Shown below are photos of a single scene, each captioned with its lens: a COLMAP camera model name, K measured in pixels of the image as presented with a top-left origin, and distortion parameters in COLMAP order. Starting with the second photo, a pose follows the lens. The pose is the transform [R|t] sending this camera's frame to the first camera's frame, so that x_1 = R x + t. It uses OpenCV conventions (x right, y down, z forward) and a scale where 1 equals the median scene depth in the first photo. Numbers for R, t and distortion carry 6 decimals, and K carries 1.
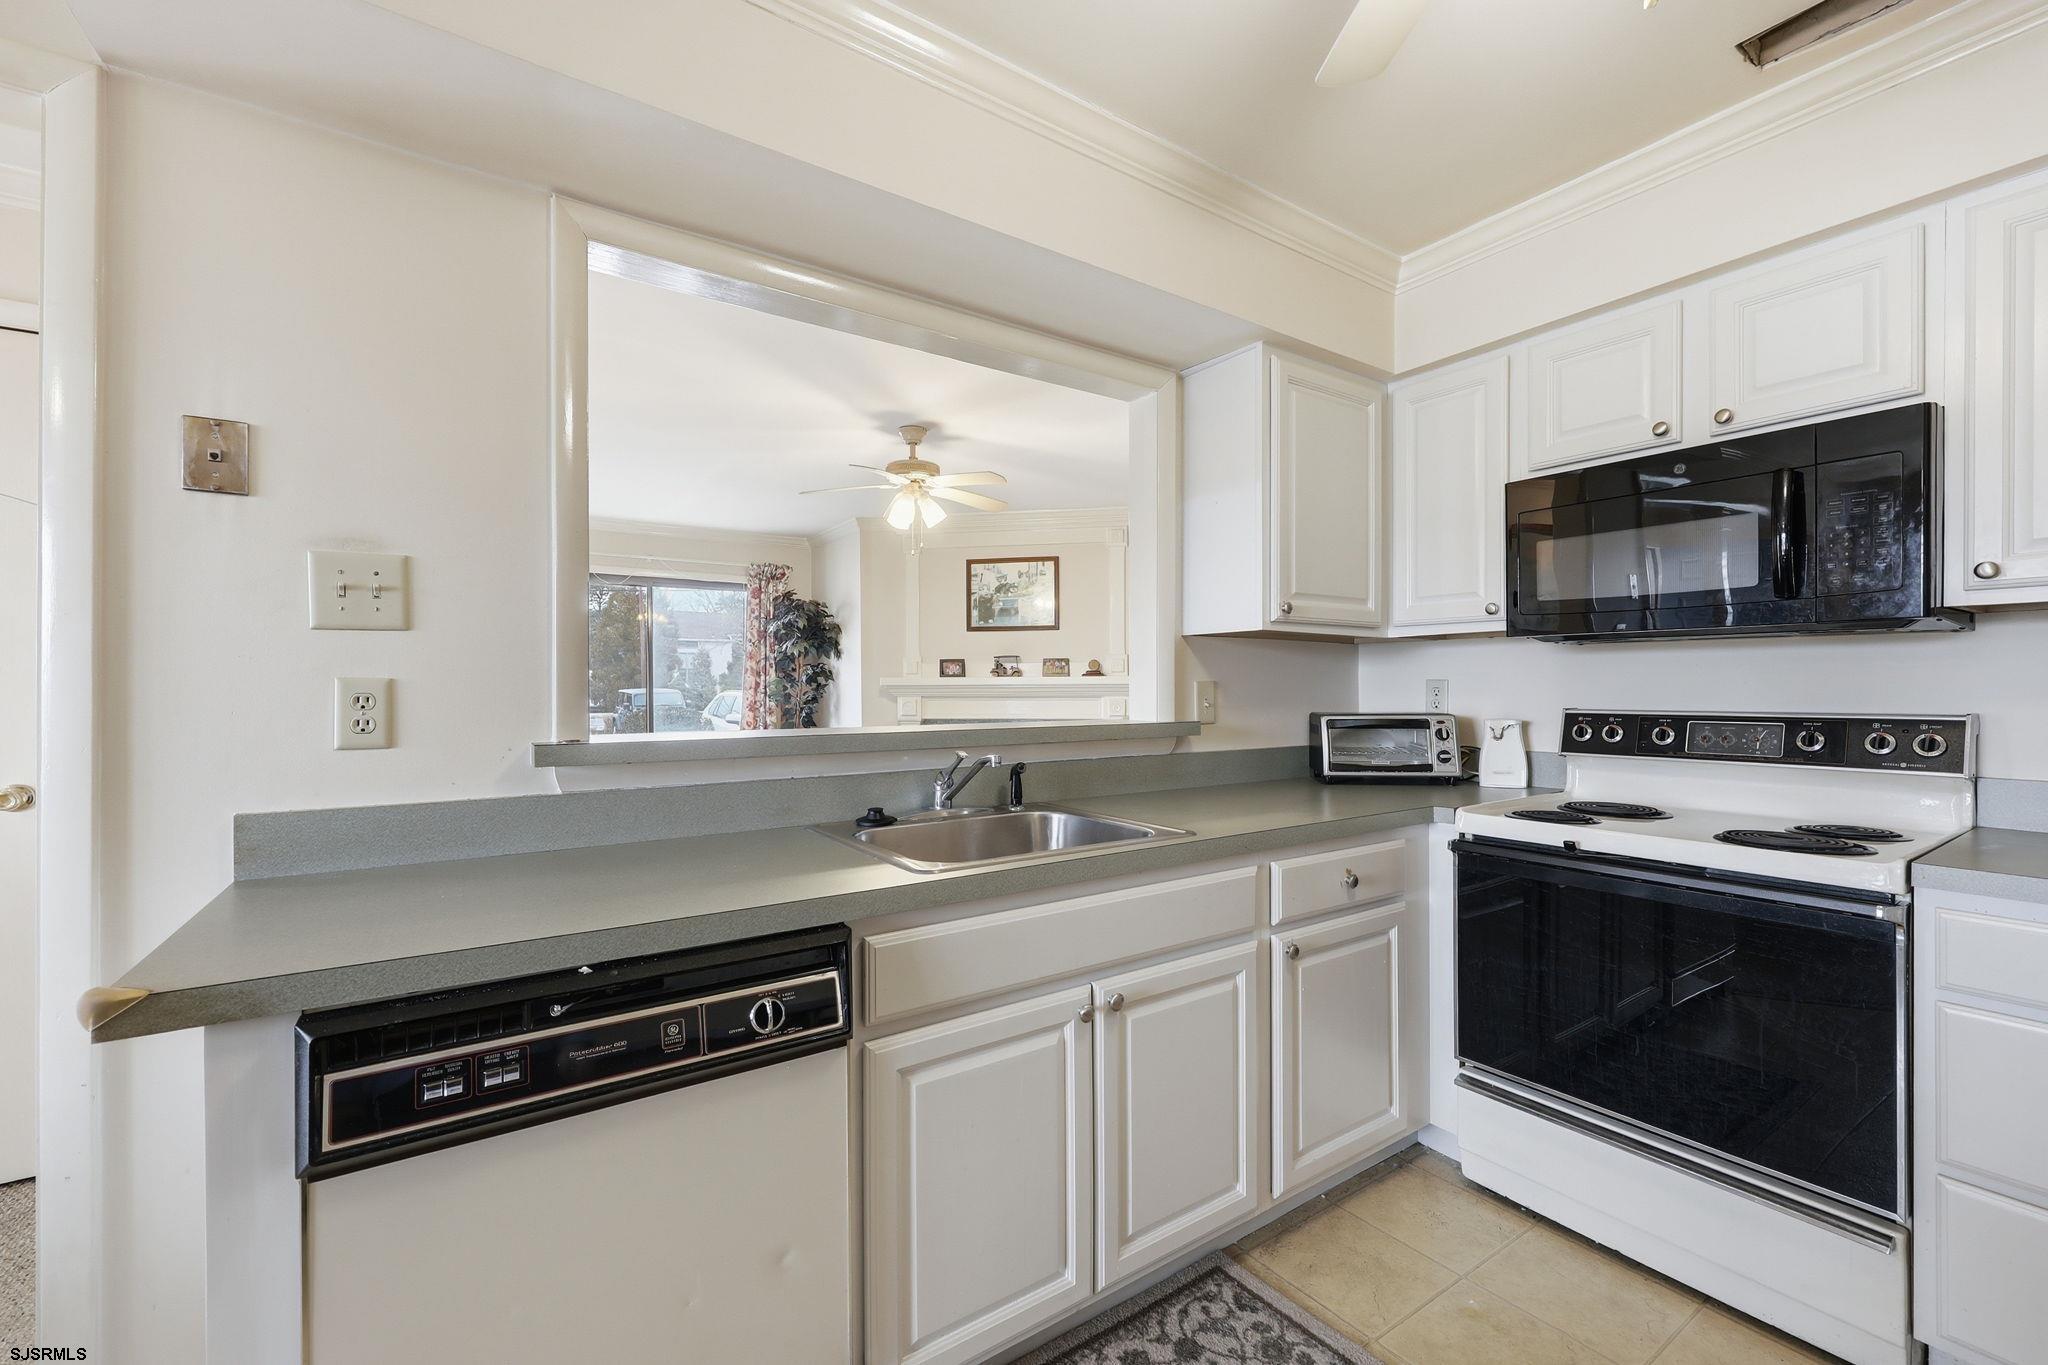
lens RADIAL K [[837.5, 0, 1019.9], [0, 837.5, 687.7], [0, 0, 1]] dist [0.000897, -0.000002]
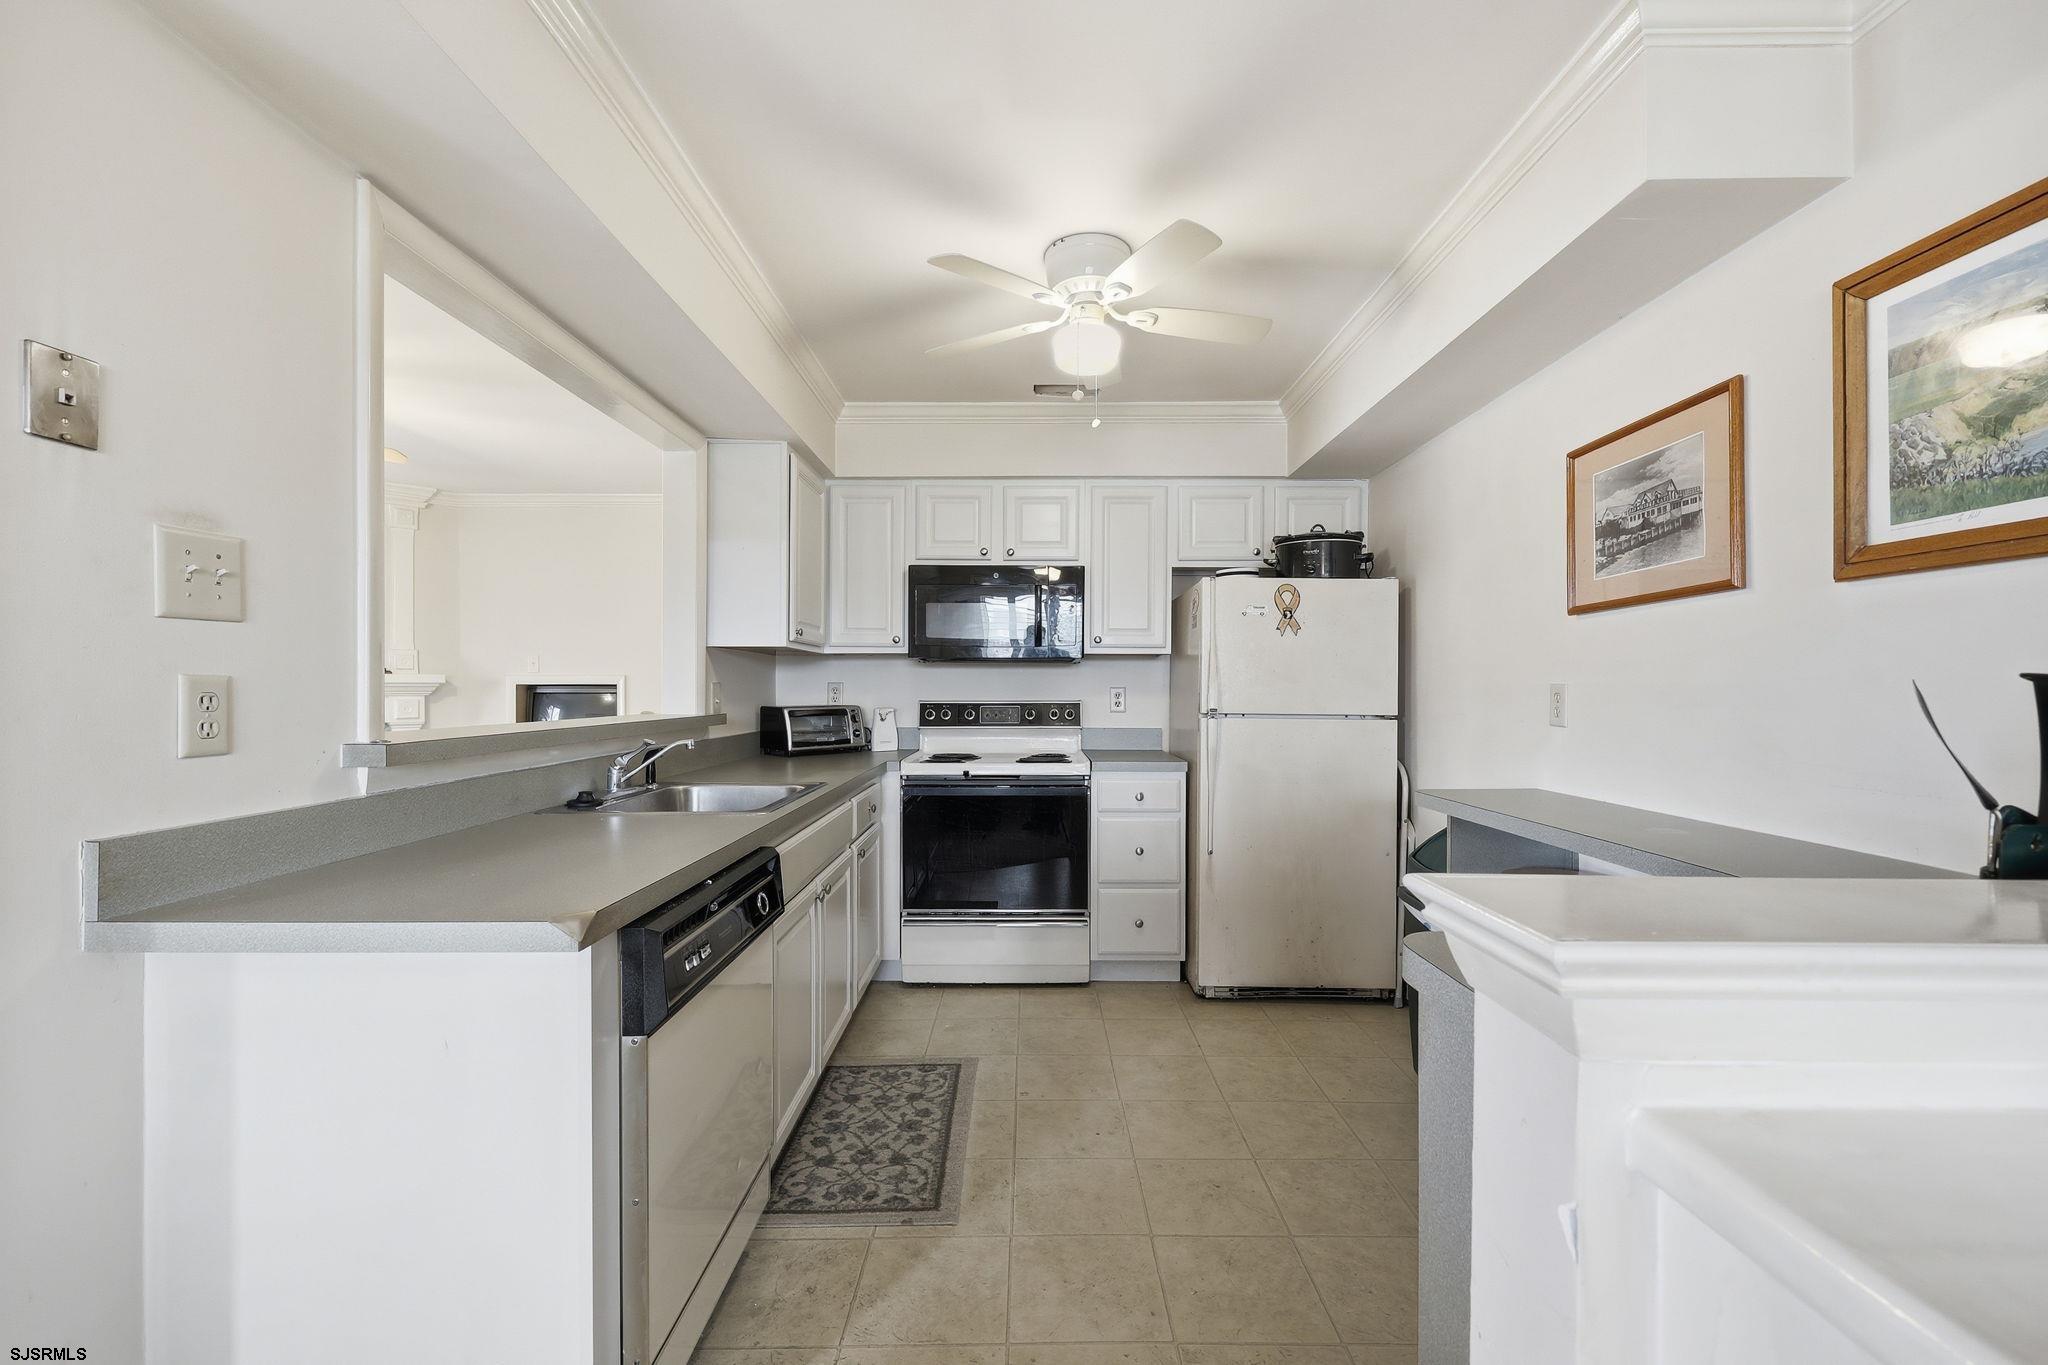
lens RADIAL K [[837.5, 0, 1019.9], [0, 837.5, 687.7], [0, 0, 1]] dist [0.000897, -0.000002]
pose [[0.569935, 0.002200, 0.821687, -0.727773], [-0.002293, 0.999997, -0.001087, 0.000394], [-0.821687, -0.001265, 0.569938, -0.140943]]
